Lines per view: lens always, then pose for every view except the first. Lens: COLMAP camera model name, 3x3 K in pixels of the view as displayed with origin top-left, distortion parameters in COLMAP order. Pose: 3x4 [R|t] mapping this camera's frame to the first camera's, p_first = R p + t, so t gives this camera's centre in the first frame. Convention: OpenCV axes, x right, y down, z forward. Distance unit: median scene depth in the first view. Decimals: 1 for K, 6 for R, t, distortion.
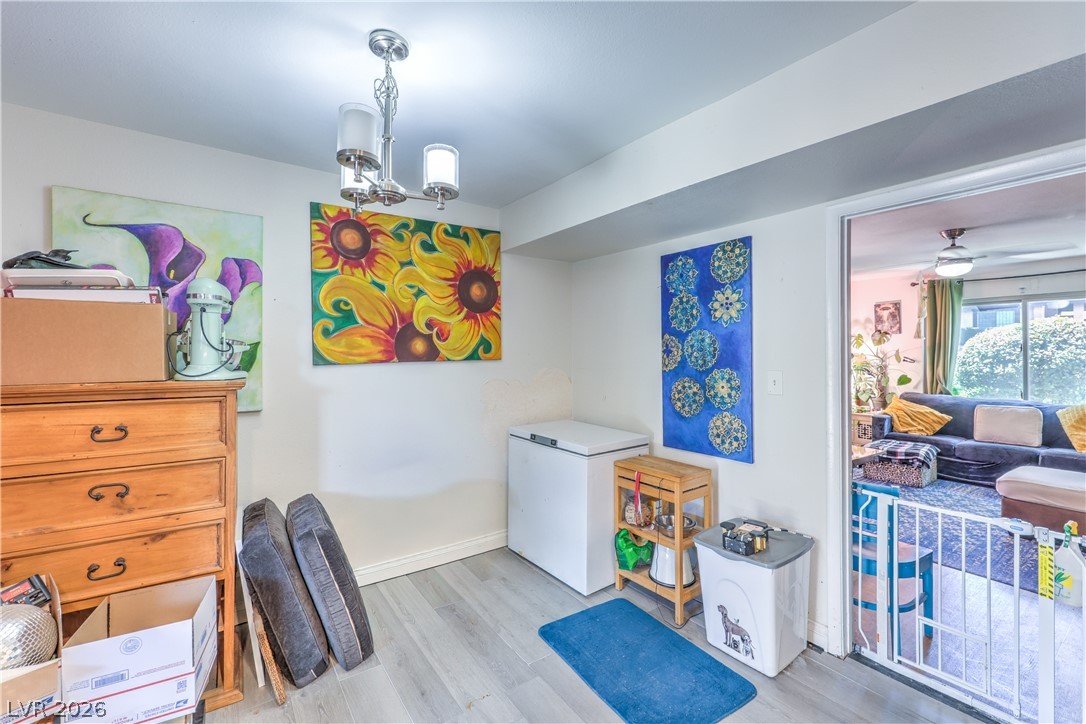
lens RADIAL K [[465.0, 0, 537.9], [0, 465.0, 353.0], [0, 0, 1]] dist [0.003239, 0.000143]
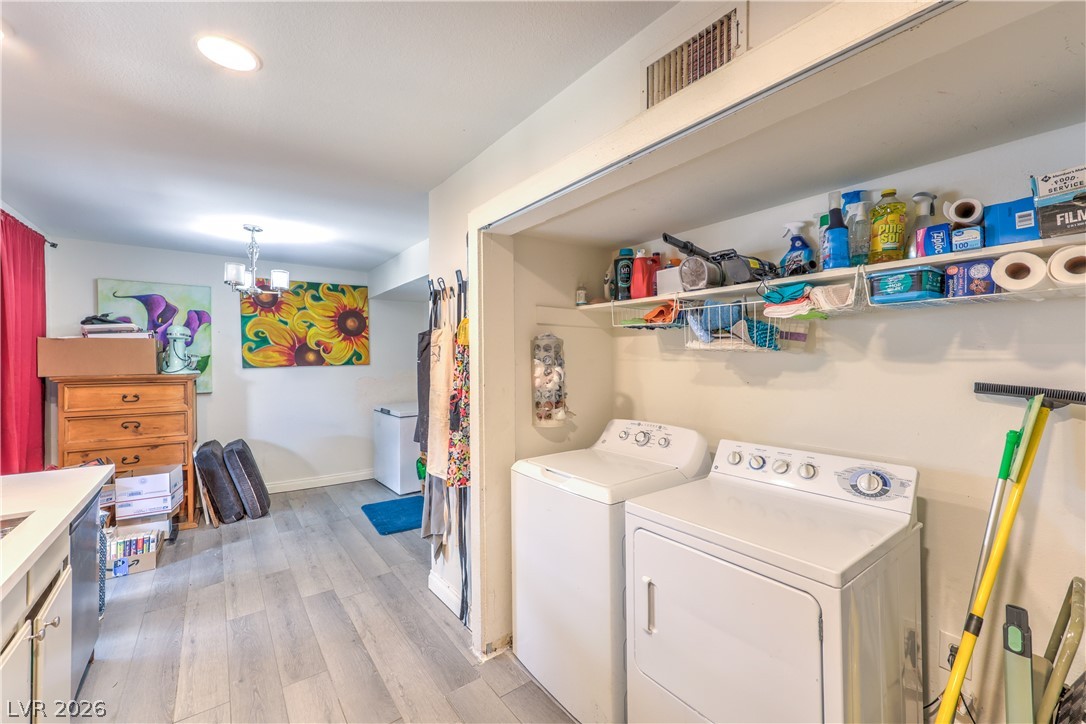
lens RADIAL K [[448.2, 0, 540.6], [0, 448.2, 365.5], [0, 0, 1]] dist [0.011037, 0.000287]
pose [[0.999688, -0.006941, 0.024010, 0.733064], [0.006688, 0.999921, 0.010609, 0.007092], [-0.024082, -0.010445, 0.999655, -0.896297]]
